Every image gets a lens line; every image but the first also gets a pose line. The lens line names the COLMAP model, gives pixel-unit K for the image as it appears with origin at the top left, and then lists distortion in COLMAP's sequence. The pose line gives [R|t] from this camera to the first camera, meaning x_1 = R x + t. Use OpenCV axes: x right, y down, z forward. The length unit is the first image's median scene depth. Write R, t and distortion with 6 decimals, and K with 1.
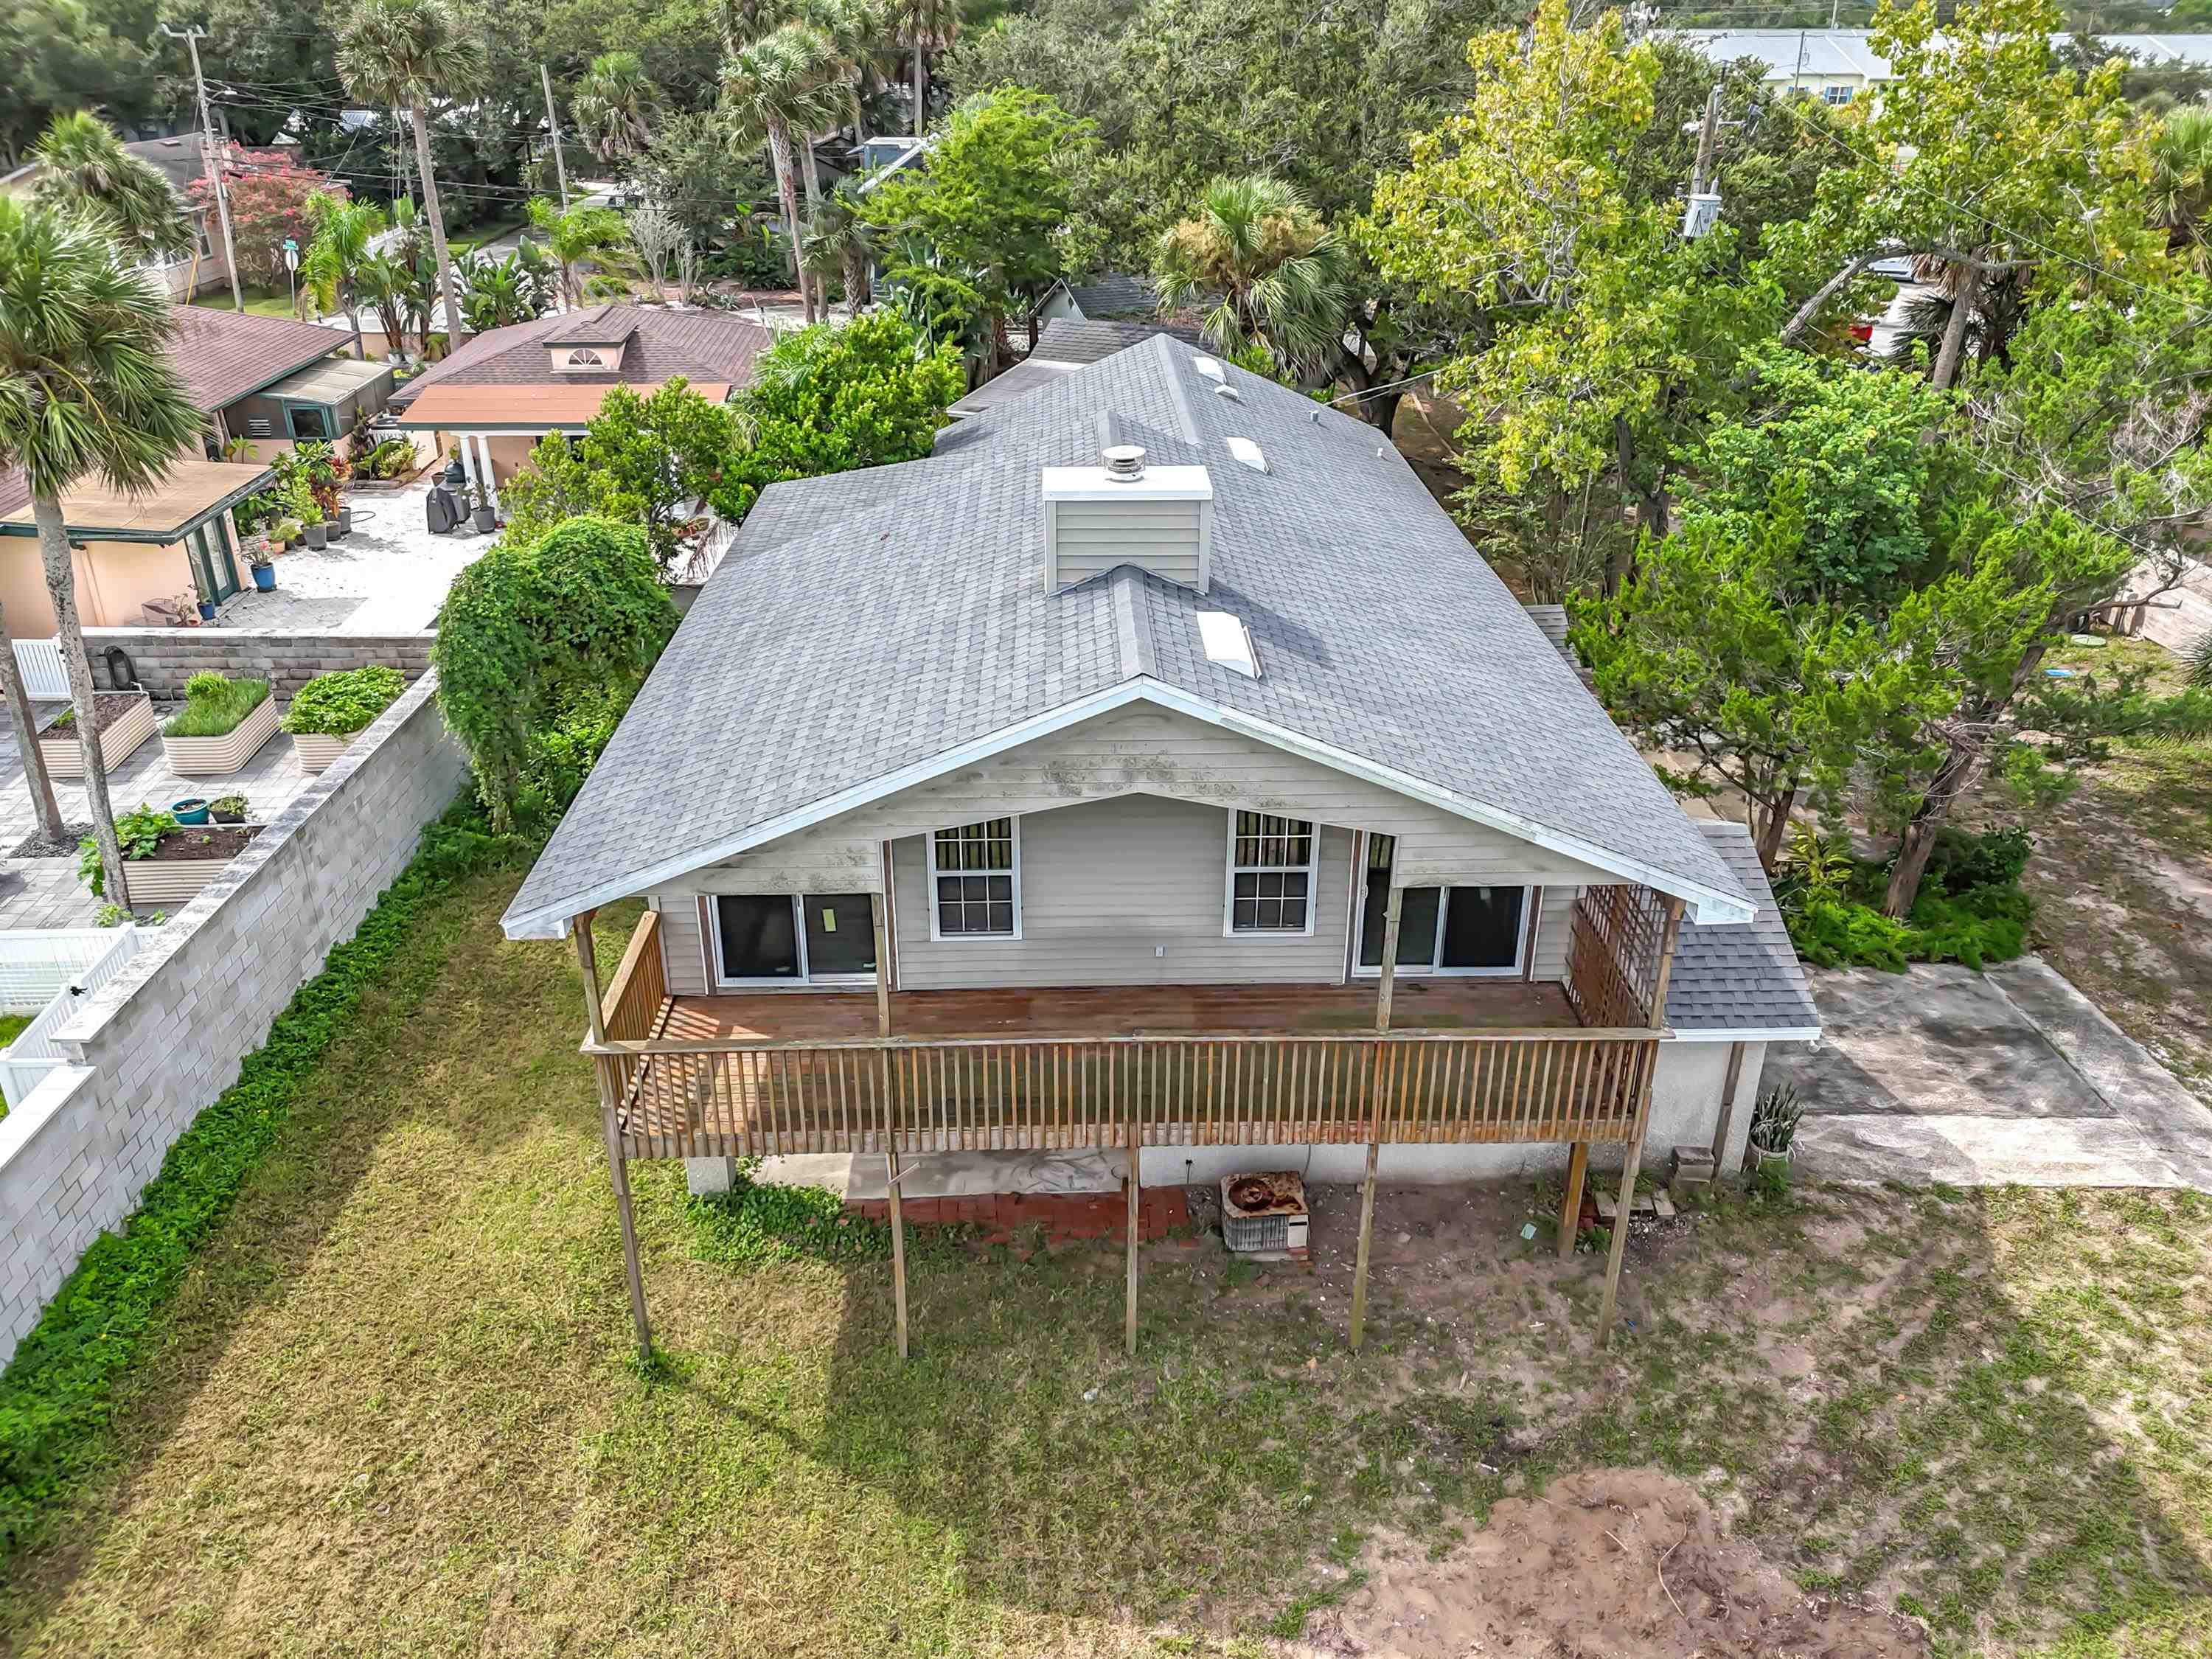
lens RADIAL K [[1638.5, 0, 1106.0], [0, 1638.5, 829.5], [0, 0, 1]] dist [0.030776, -0.009084]
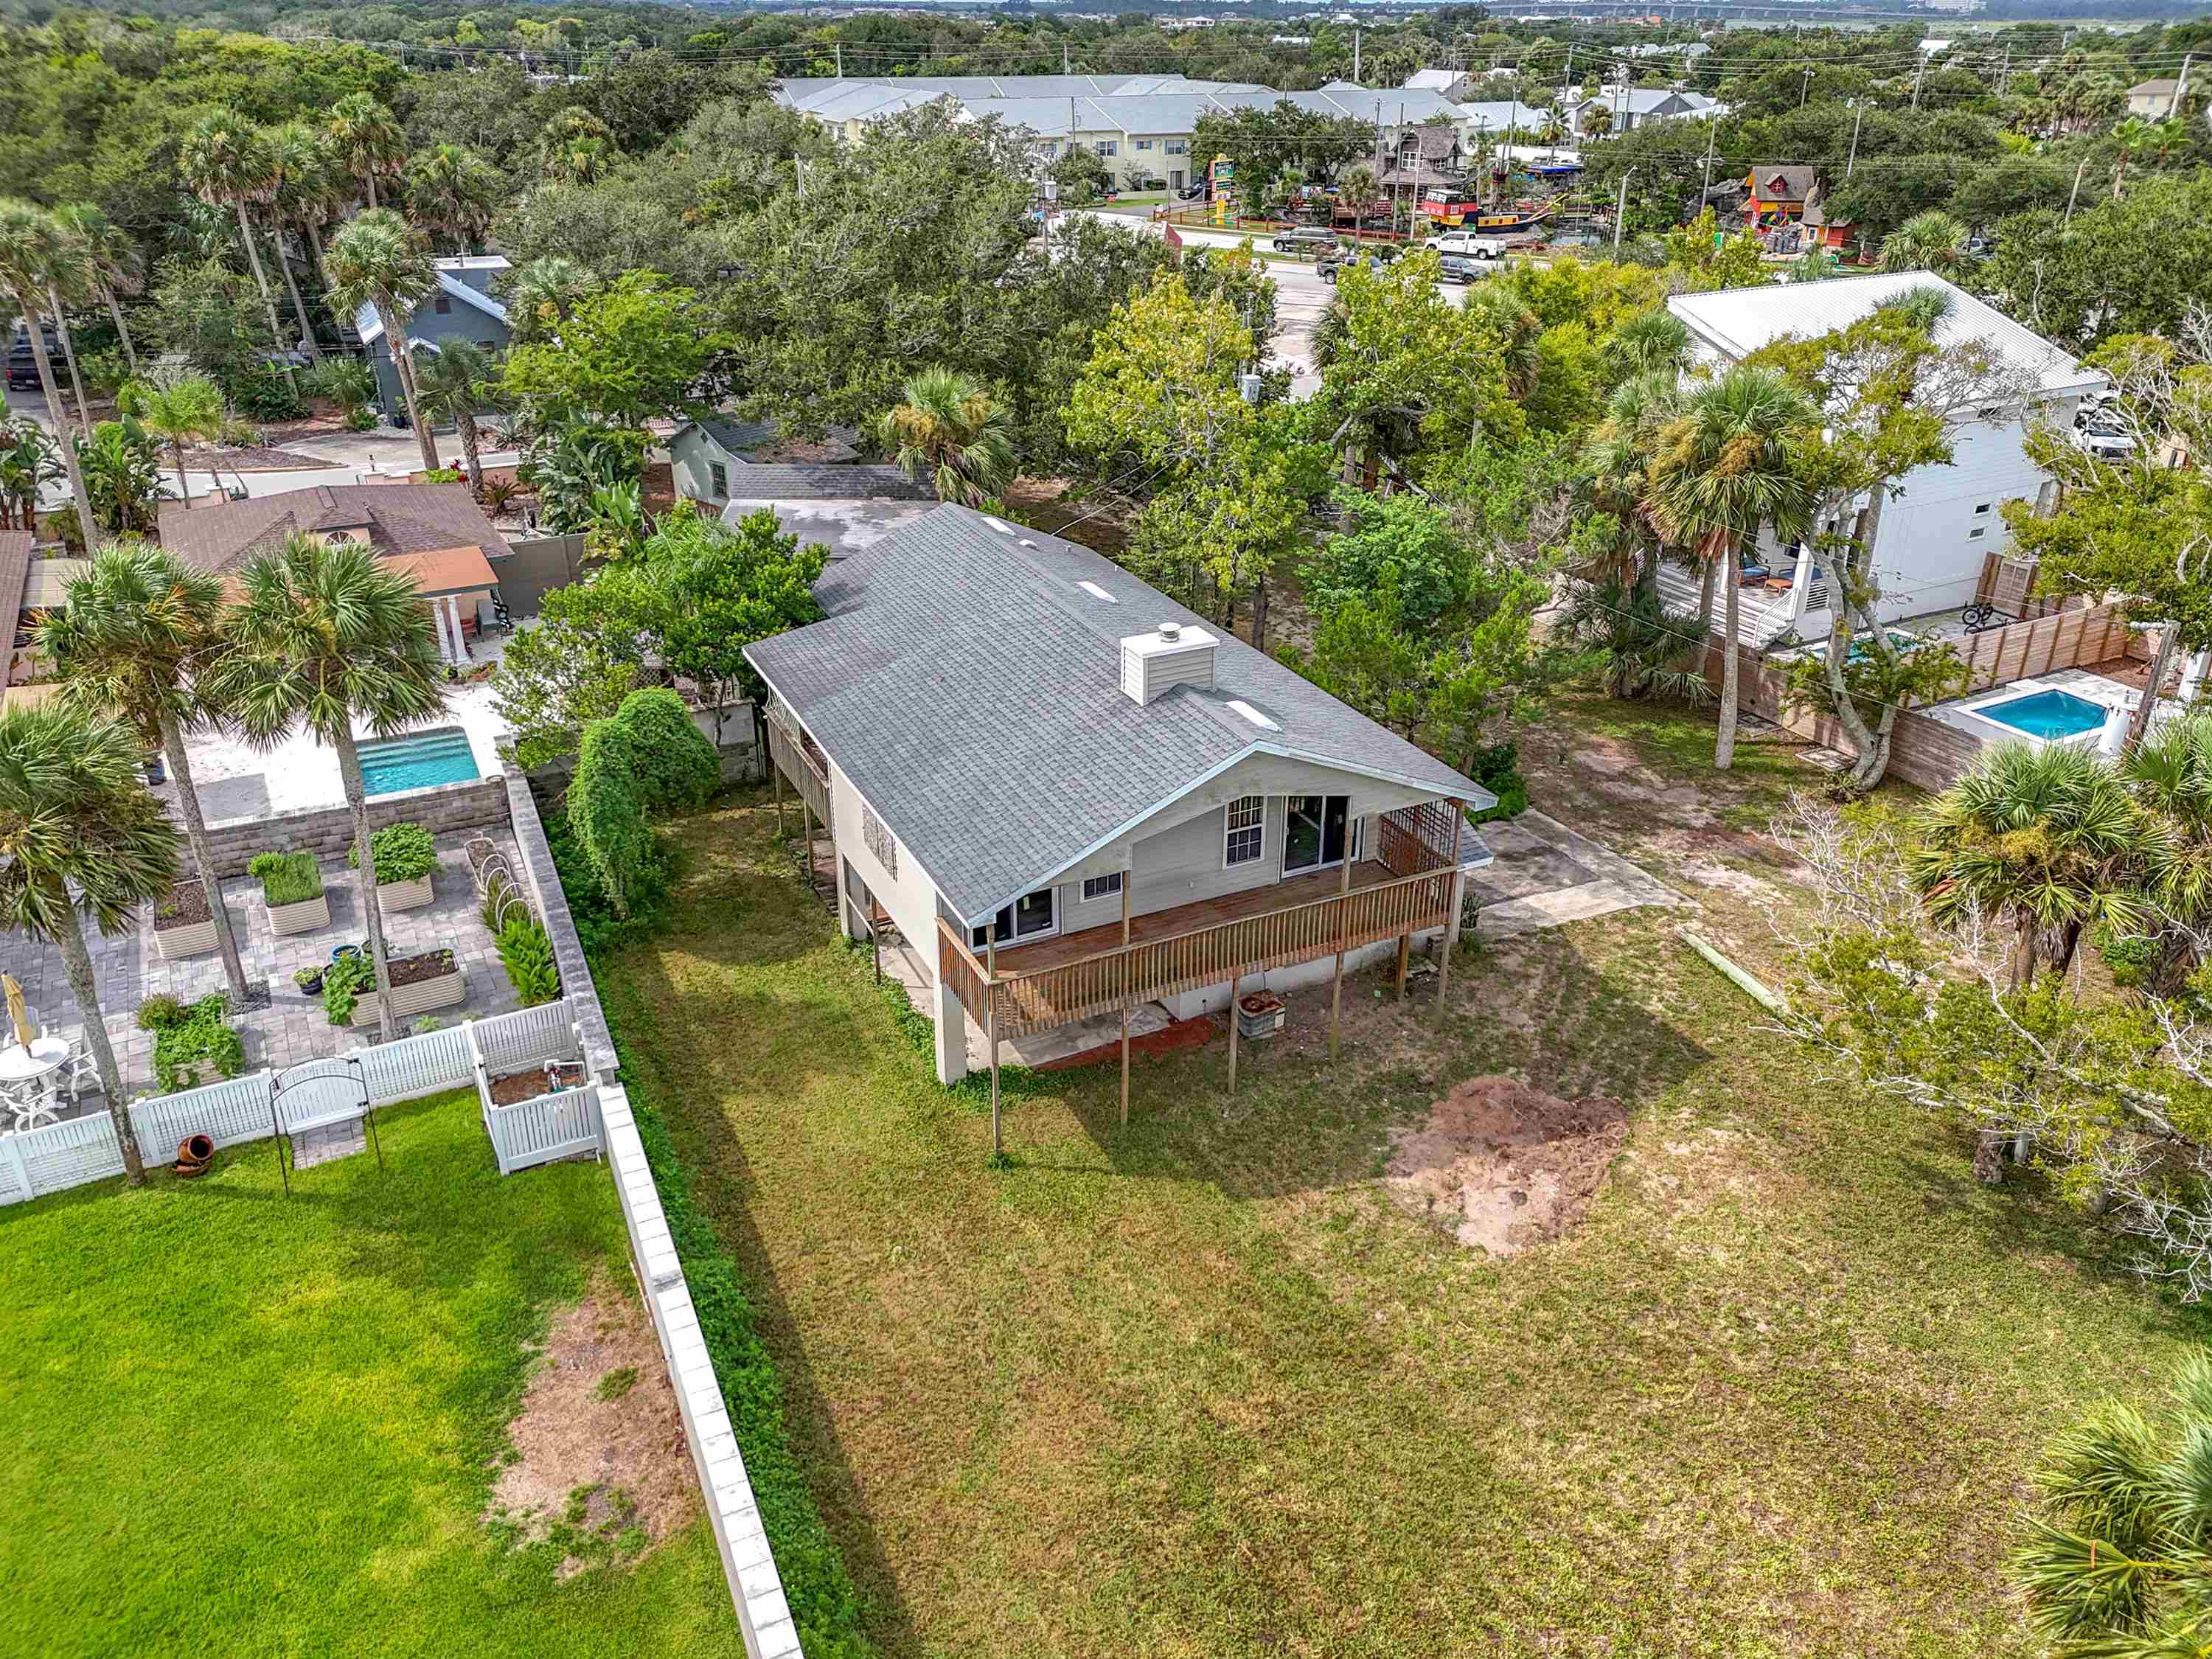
lens RADIAL K [[1556.0, 0, 1109.2], [0, 1556.0, 842.5], [0, 0, 1]] dist [0.090595, -0.061994]
pose [[0.916169, -0.188727, 0.353576, -0.550784], [0.185188, 0.981711, 0.044155, -0.055341], [-0.355443, 0.025025, 0.934363, -0.503182]]
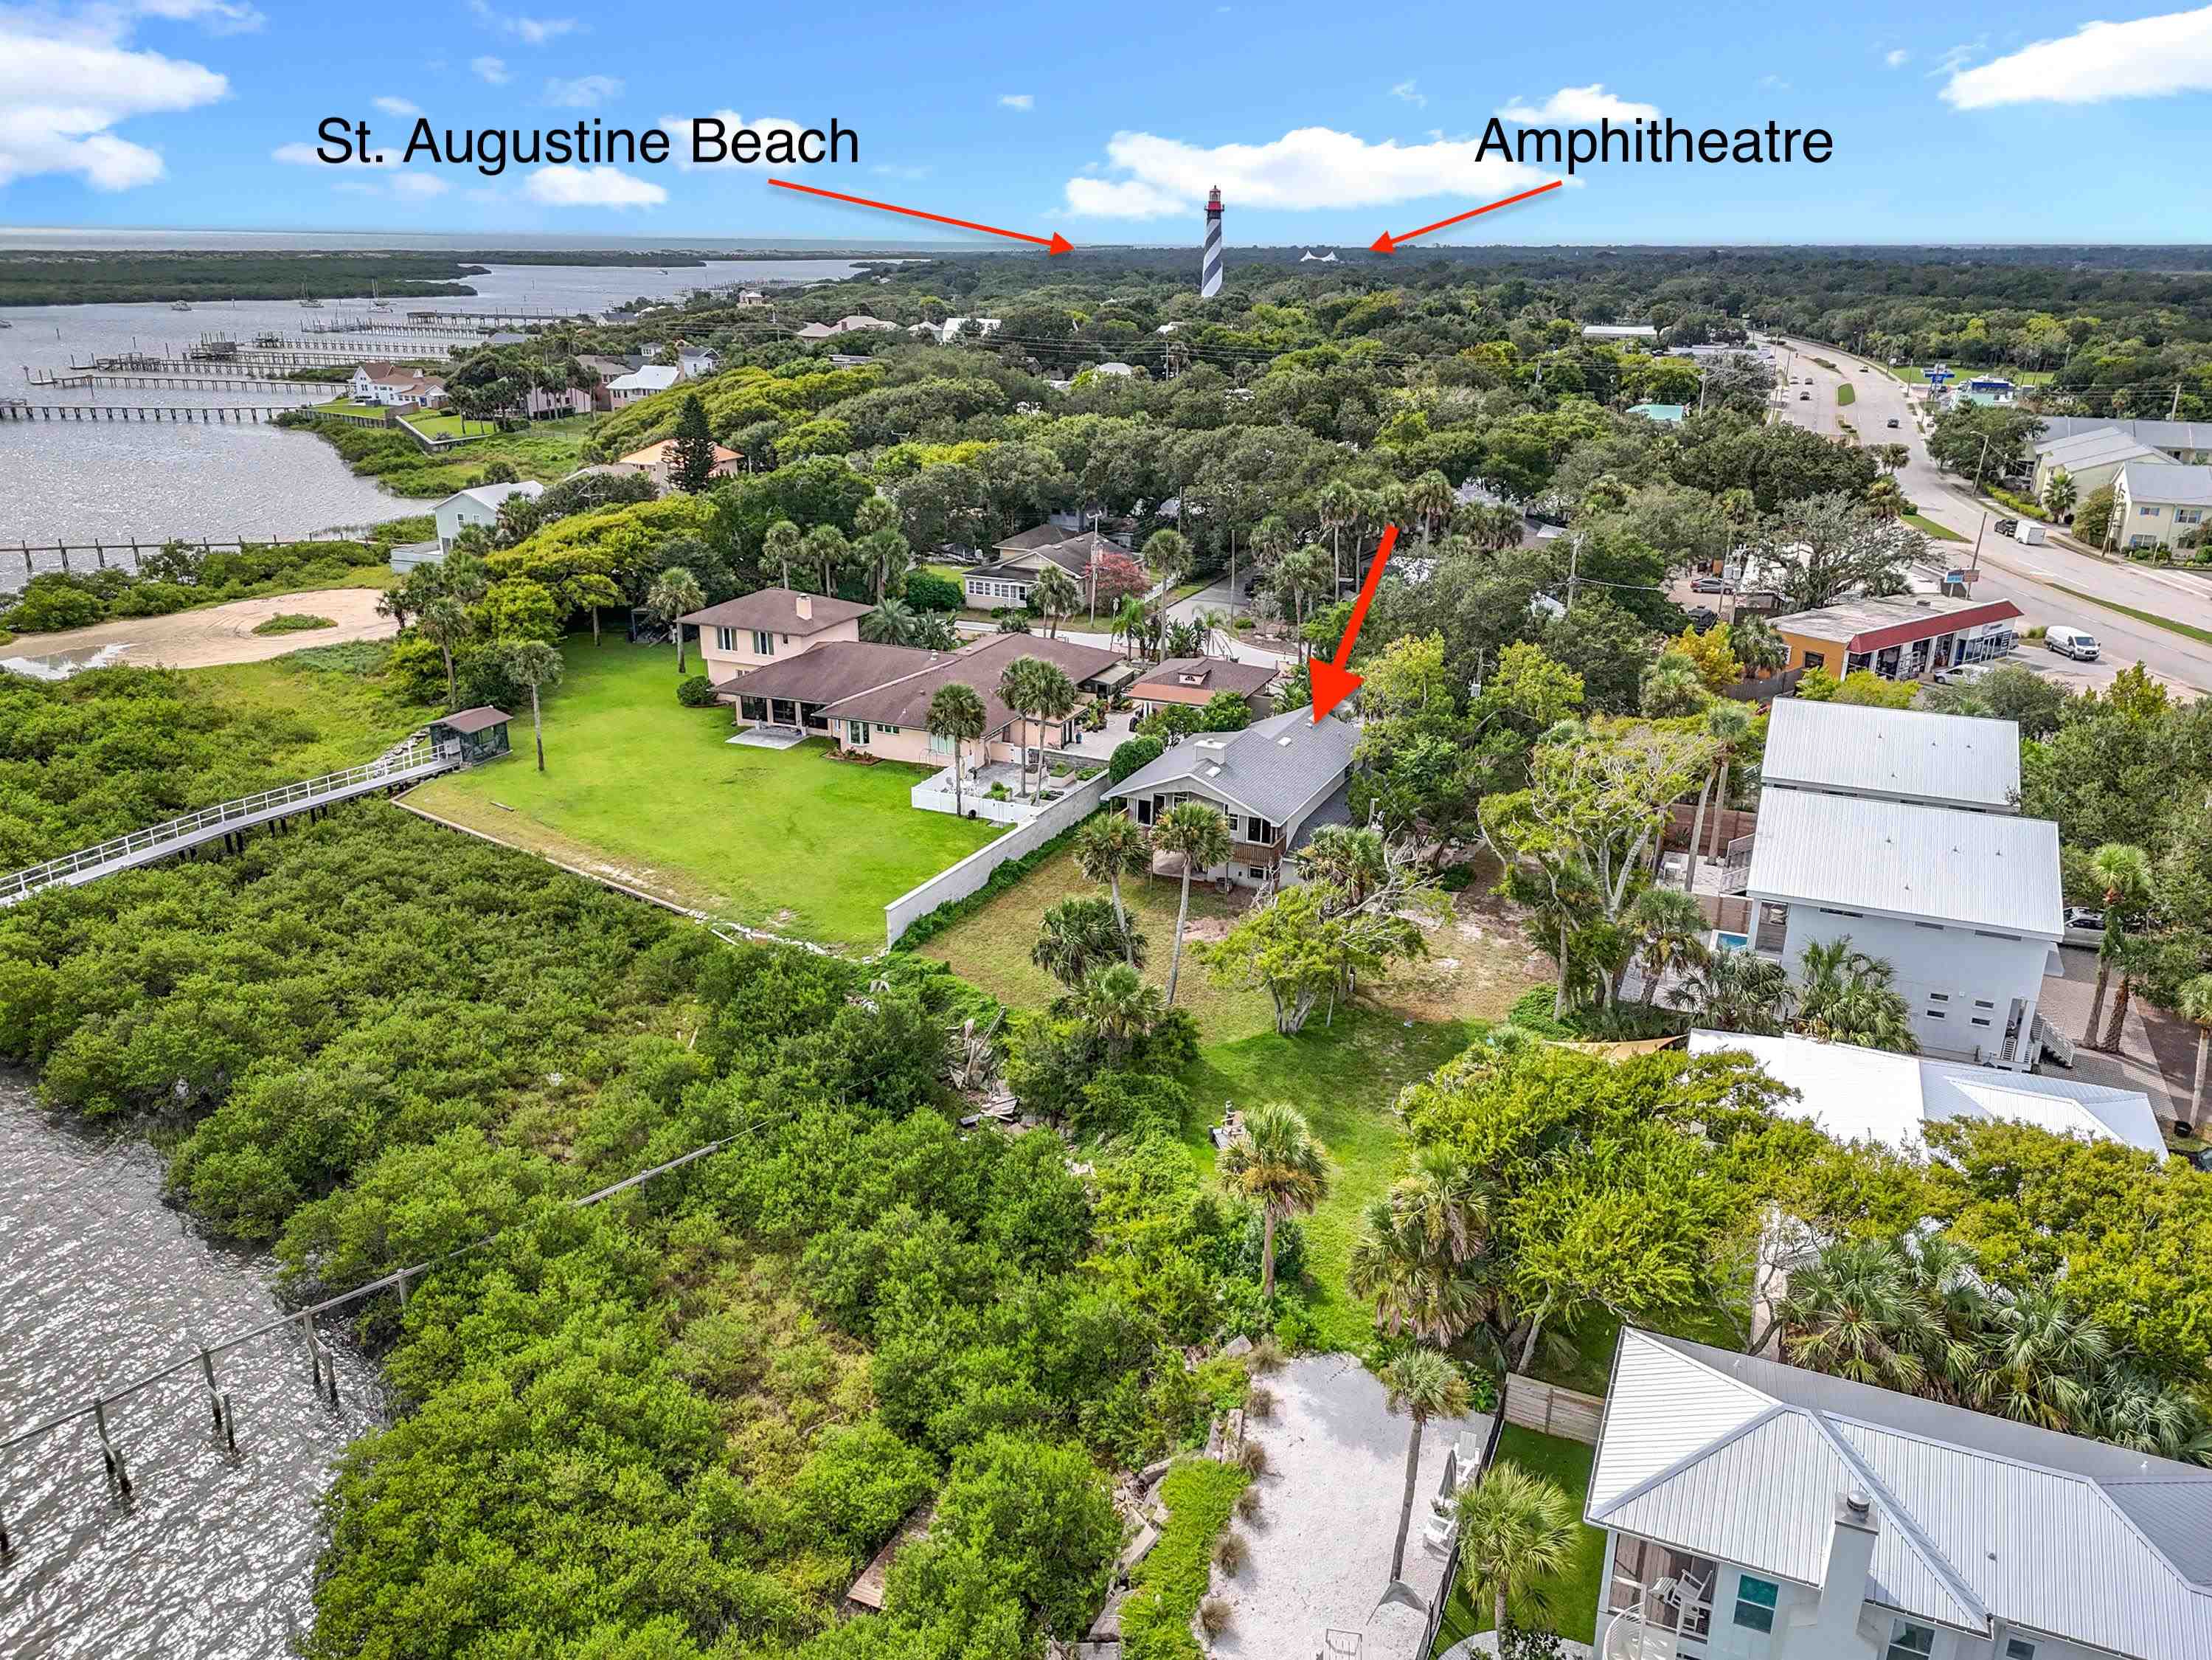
lens RADIAL K [[1556.2, 0, 1109.2], [0, 1556.2, 843.0], [0, 0, 1]] dist [0.090595, -0.061994]
pose [[0.895424, 0.157313, -0.416496, 1.682801], [-0.203950, 0.976501, -0.069644, 0.491166], [0.395753, 0.147305, 0.906466, -3.401808]]
